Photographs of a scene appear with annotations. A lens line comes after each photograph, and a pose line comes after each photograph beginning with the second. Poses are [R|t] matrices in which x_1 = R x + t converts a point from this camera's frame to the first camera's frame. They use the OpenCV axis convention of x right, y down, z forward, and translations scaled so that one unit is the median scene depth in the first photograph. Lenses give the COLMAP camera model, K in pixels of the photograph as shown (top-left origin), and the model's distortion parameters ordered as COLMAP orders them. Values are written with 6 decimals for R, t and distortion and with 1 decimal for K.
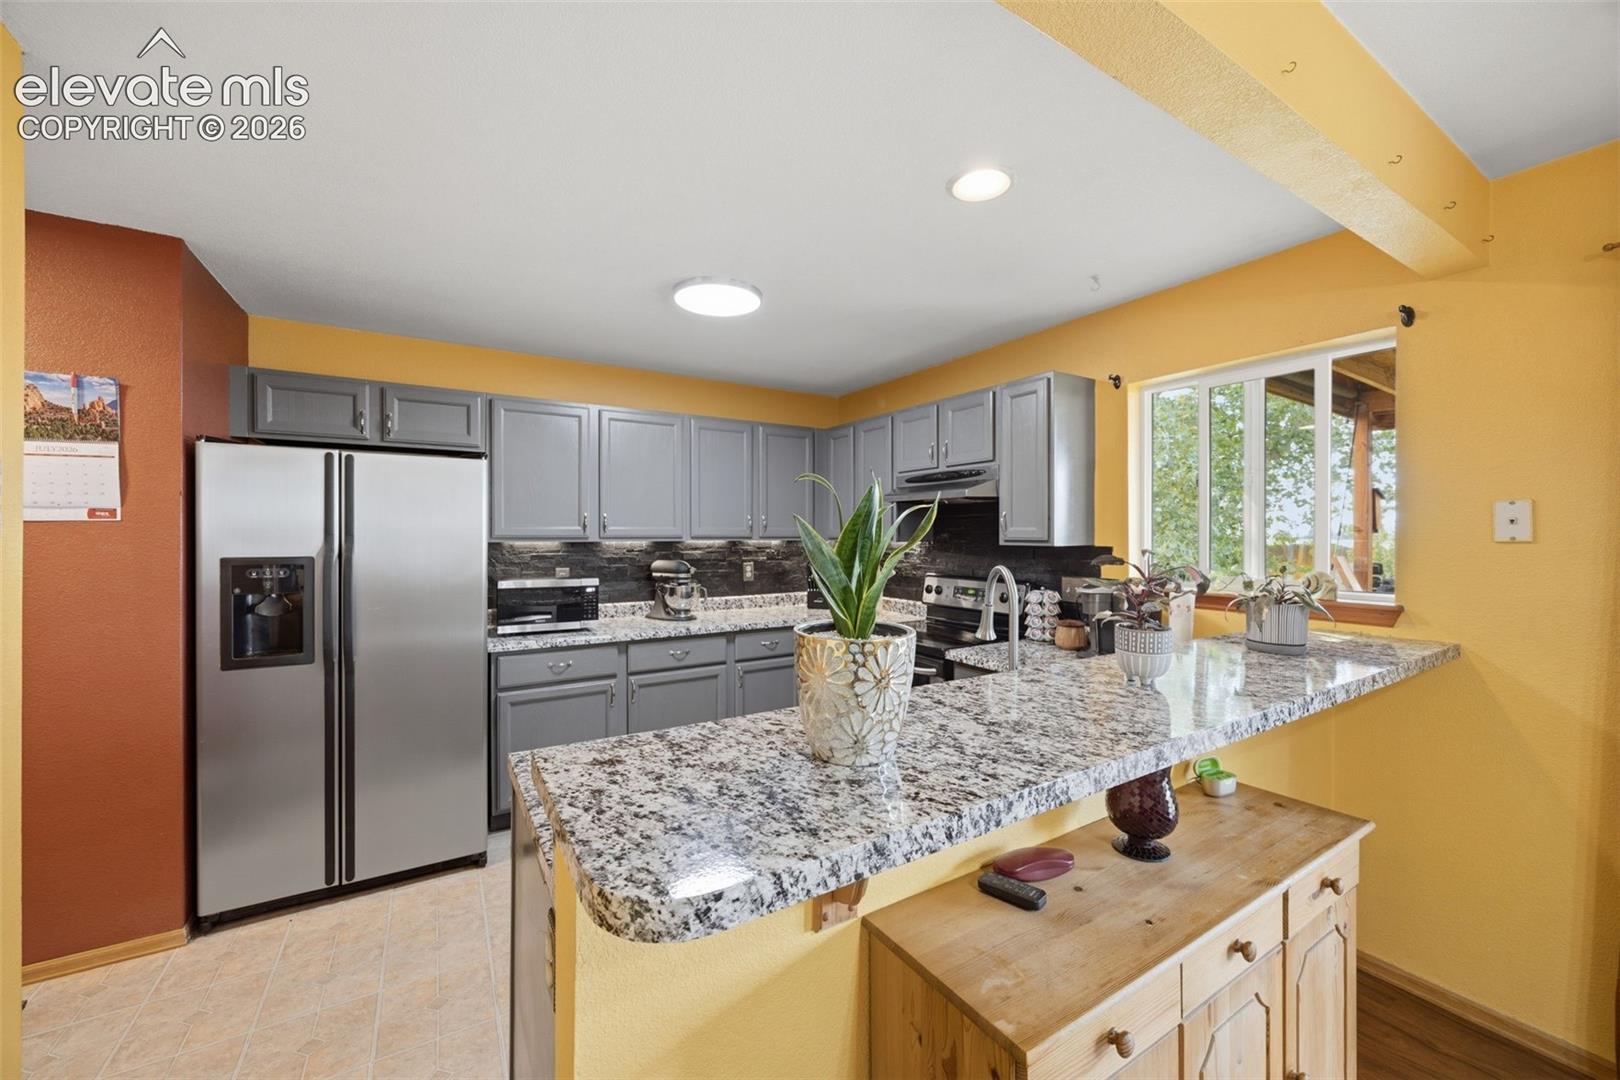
lens RADIAL K [[639.2, 0, 813.3], [0, 639.2, 535.5], [0, 0, 1]] dist [-0.001664, -0.000324]
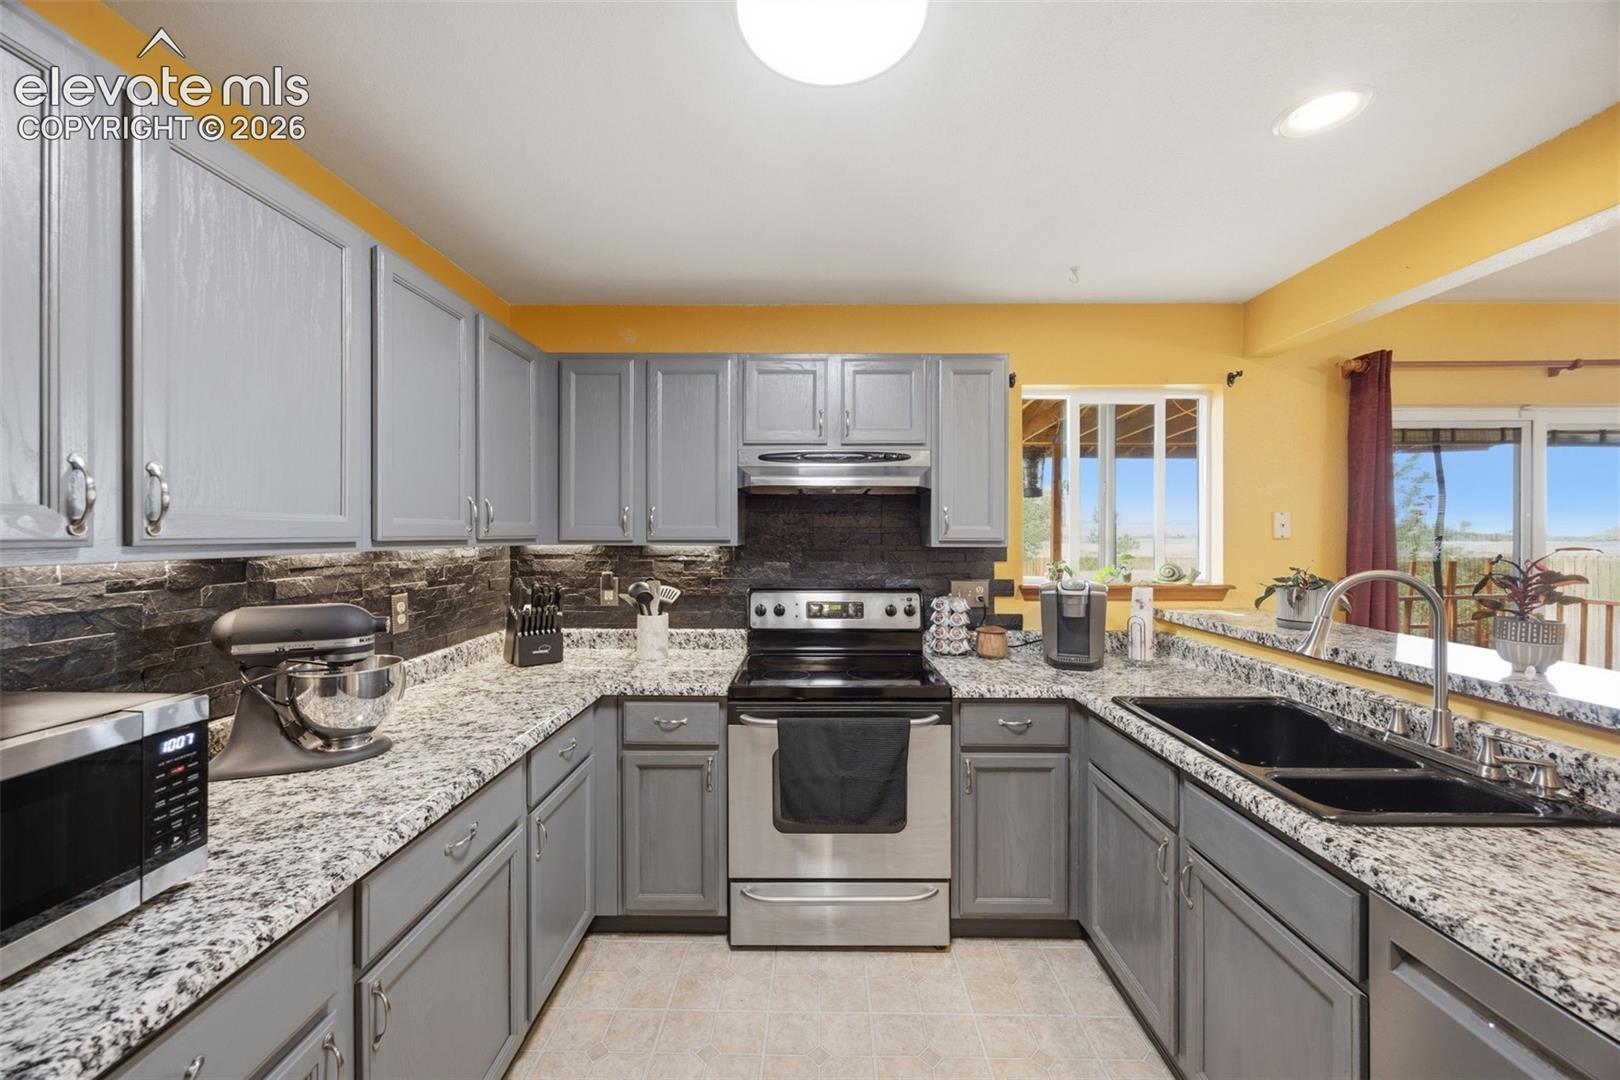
lens RADIAL K [[618.6, 0, 809.7], [0, 618.6, 534.7], [0, 0, 1]] dist [-0.001288, -0.000064]
pose [[0.529018, -0.001565, 0.848609, -0.426785], [0.003228, 0.999995, -0.000168, -0.001341], [-0.848605, 0.002828, 0.529020, 0.635577]]
